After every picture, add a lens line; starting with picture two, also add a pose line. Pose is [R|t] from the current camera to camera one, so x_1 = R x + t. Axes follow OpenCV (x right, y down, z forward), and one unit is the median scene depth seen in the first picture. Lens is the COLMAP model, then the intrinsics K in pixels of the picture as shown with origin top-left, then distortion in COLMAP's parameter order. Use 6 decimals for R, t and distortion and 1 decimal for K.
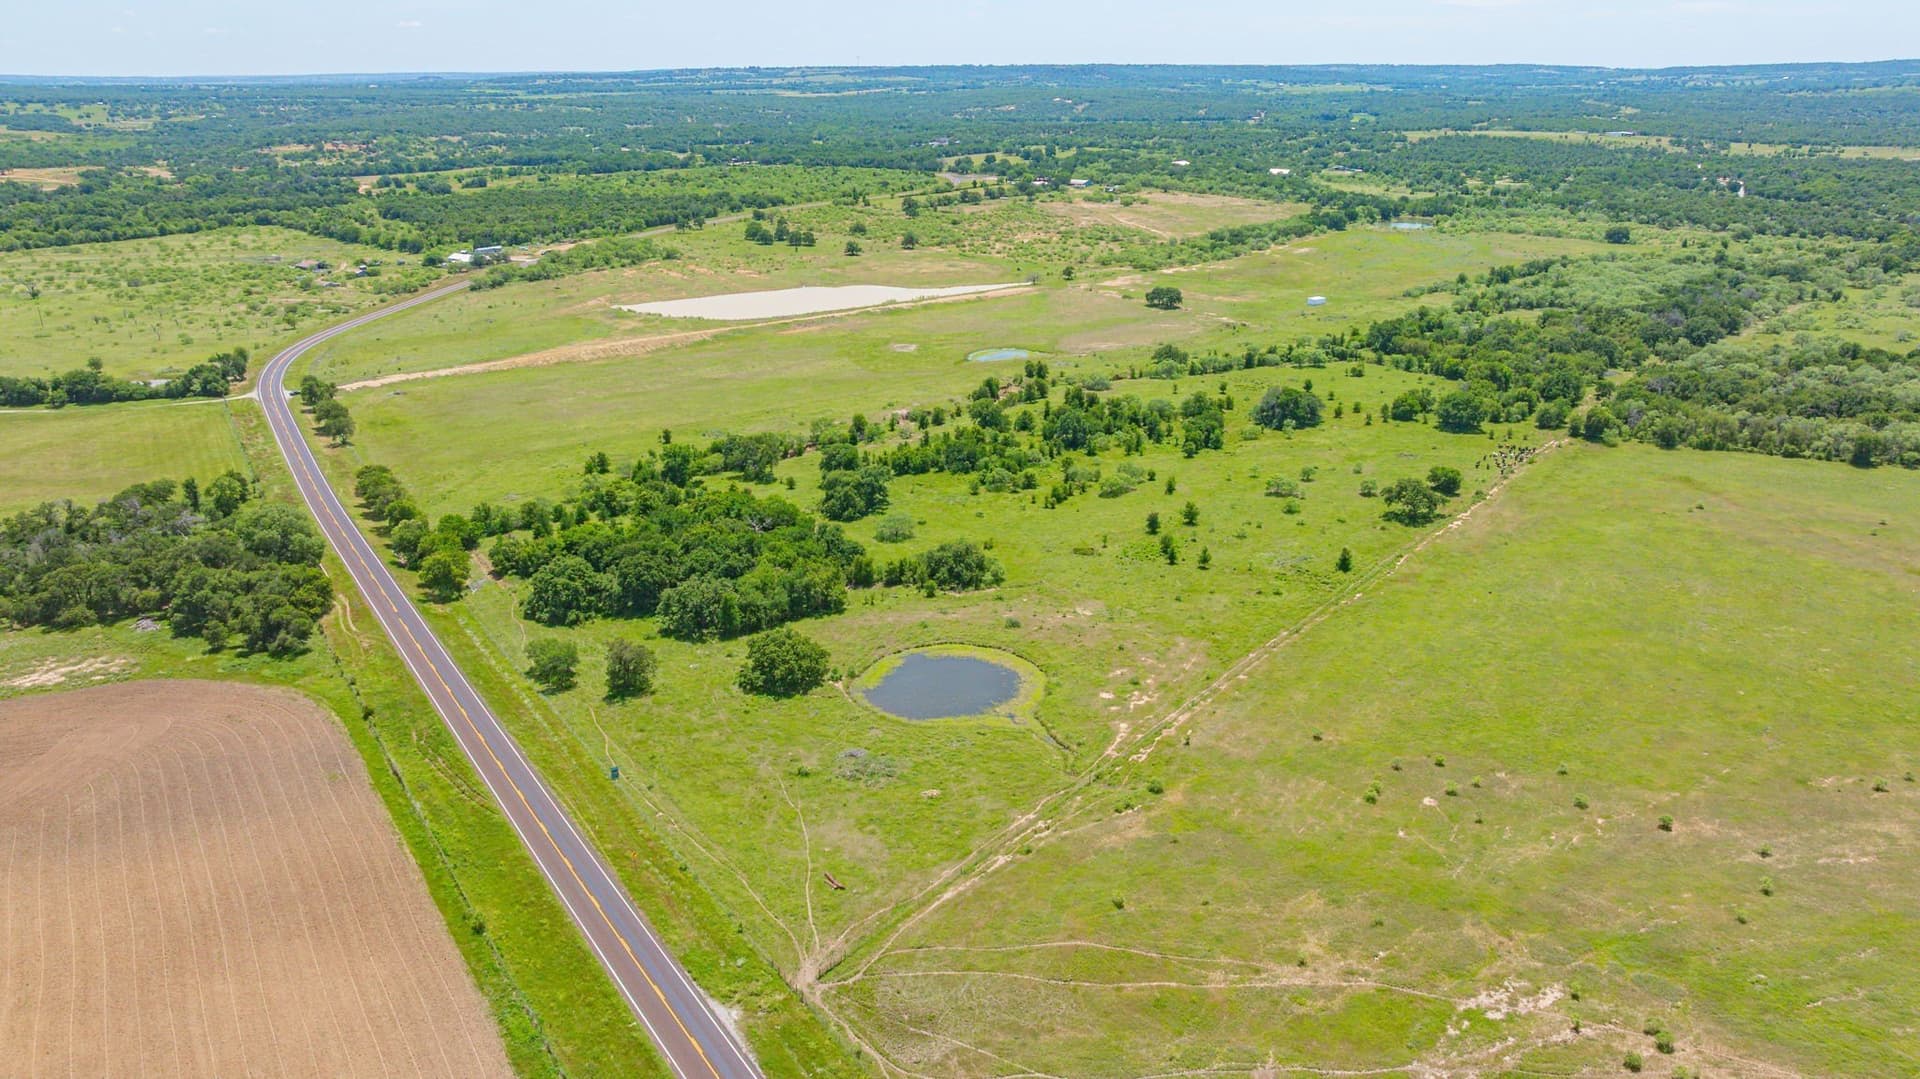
lens RADIAL K [[1347.4, 0, 967.1], [0, 1347.4, 533.1], [0, 0, 1]] dist [-0.016742, 0.004557]
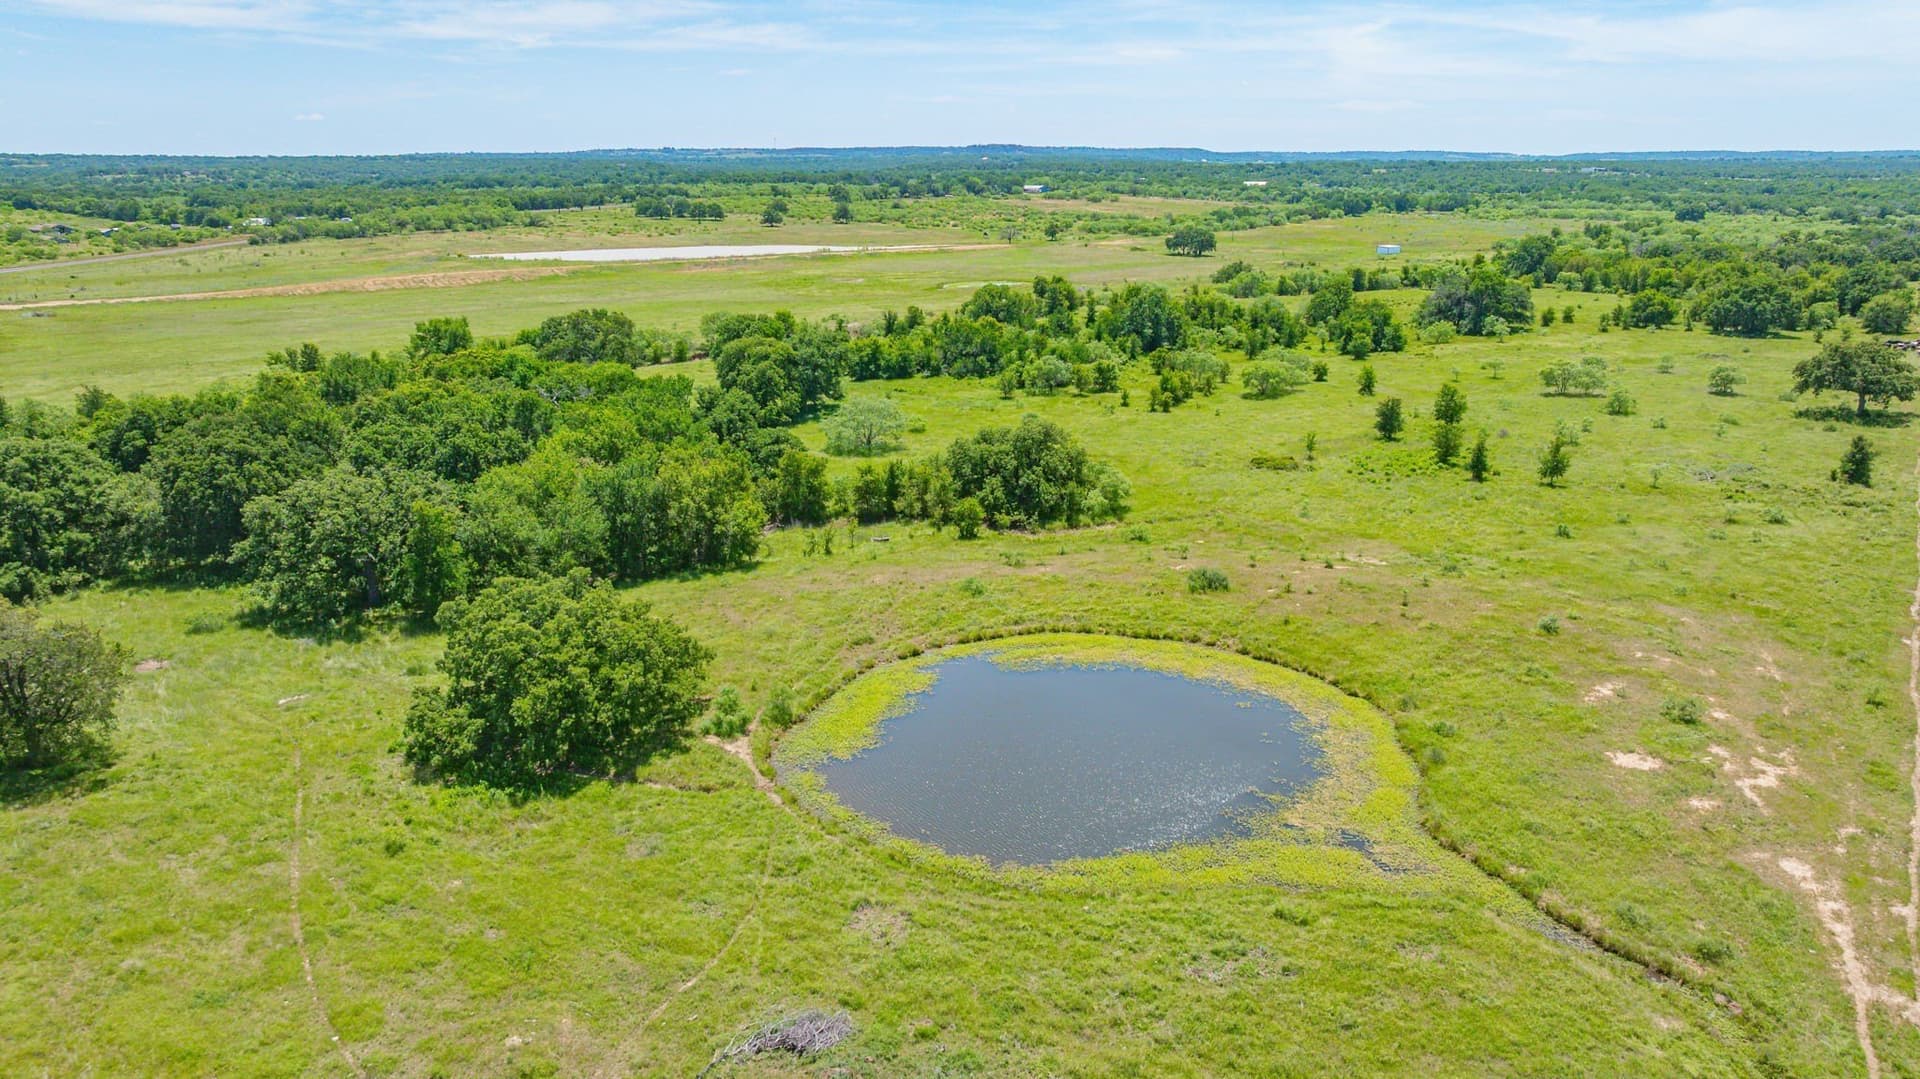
lens RADIAL K [[1347.4, 0, 967.1], [0, 1347.4, 533.1], [0, 0, 1]] dist [-0.016742, 0.004557]
pose [[0.998151, -0.010458, 0.059880, -0.053385], [0.014444, 0.997681, -0.066520, 0.074406], [-0.059046, 0.067261, 0.995987, 0.601565]]
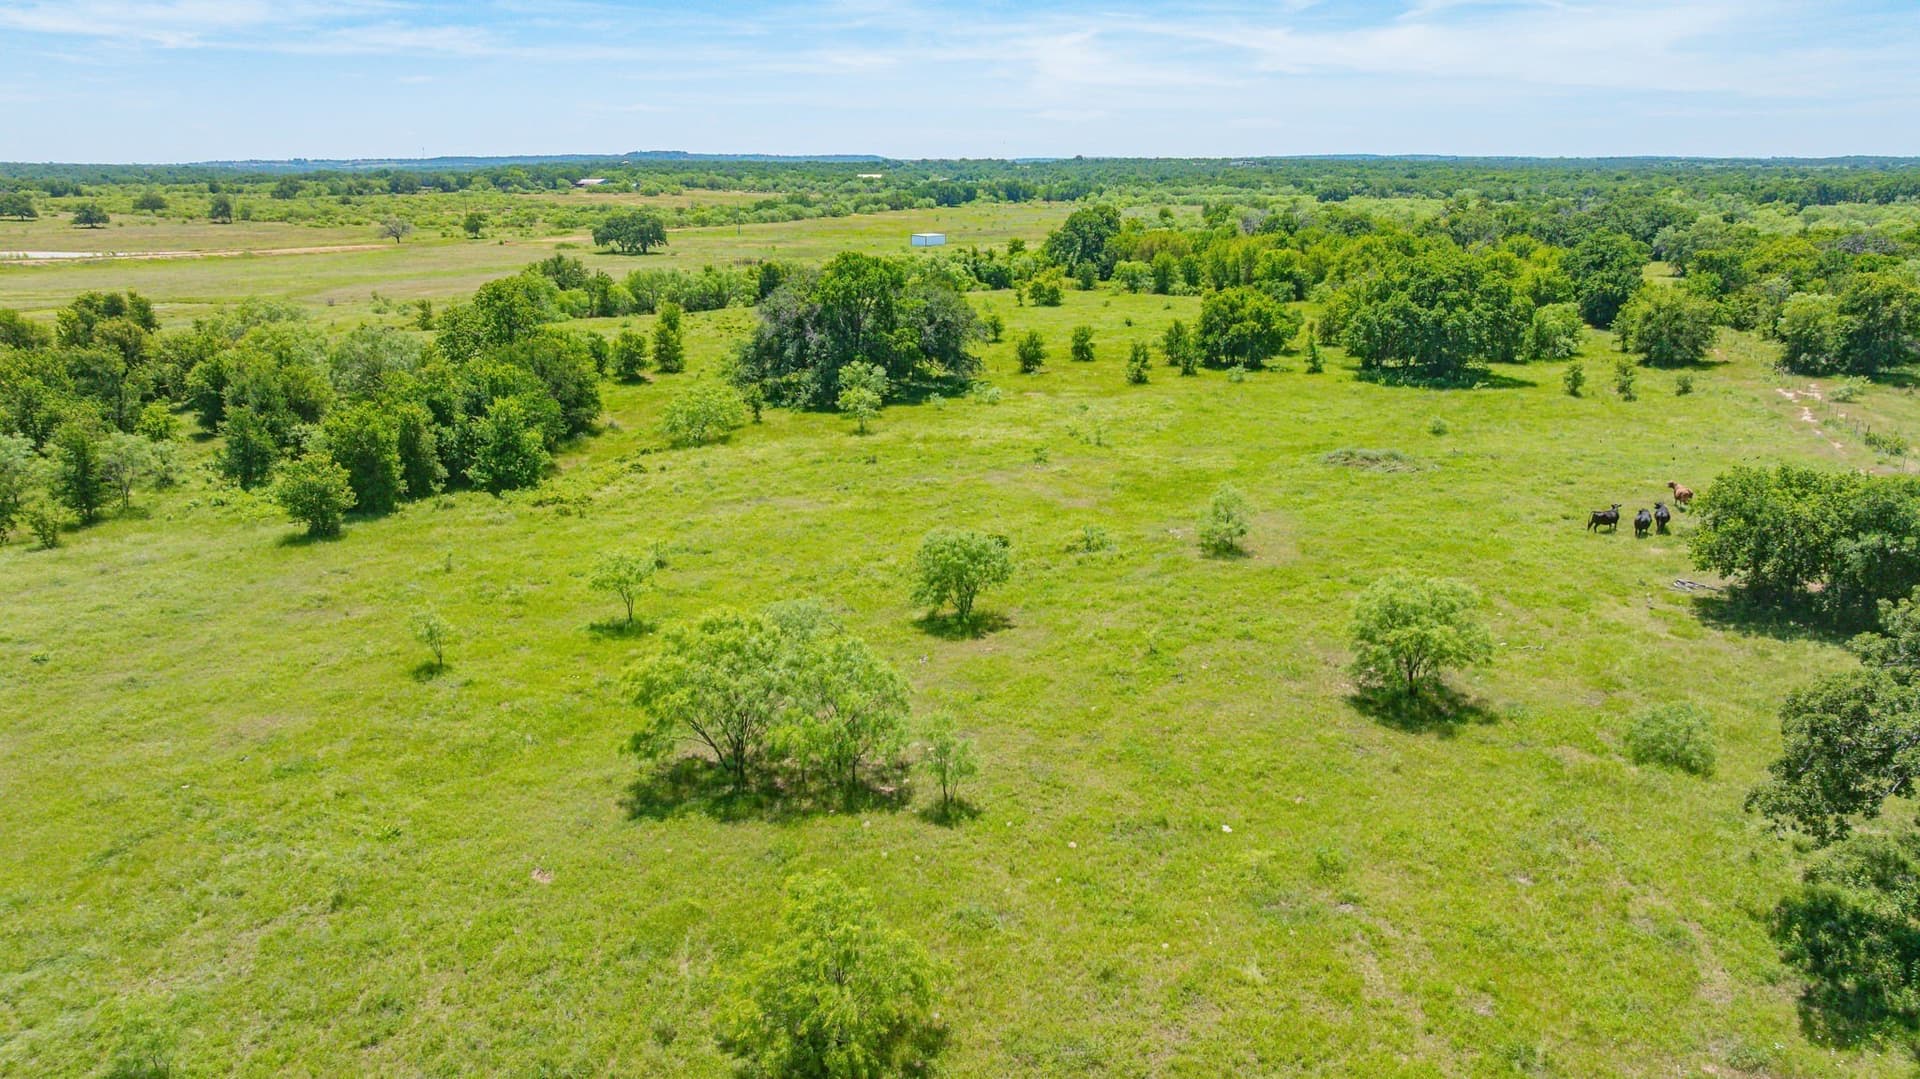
lens RADIAL K [[1347.4, 0, 967.1], [0, 1347.4, 533.1], [0, 0, 1]] dist [-0.016742, 0.004557]
pose [[0.961186, -0.072260, 0.266272, 0.276959], [0.092179, 0.993743, -0.063066, -0.052029], [-0.260049, 0.085163, 0.961833, 1.105511]]
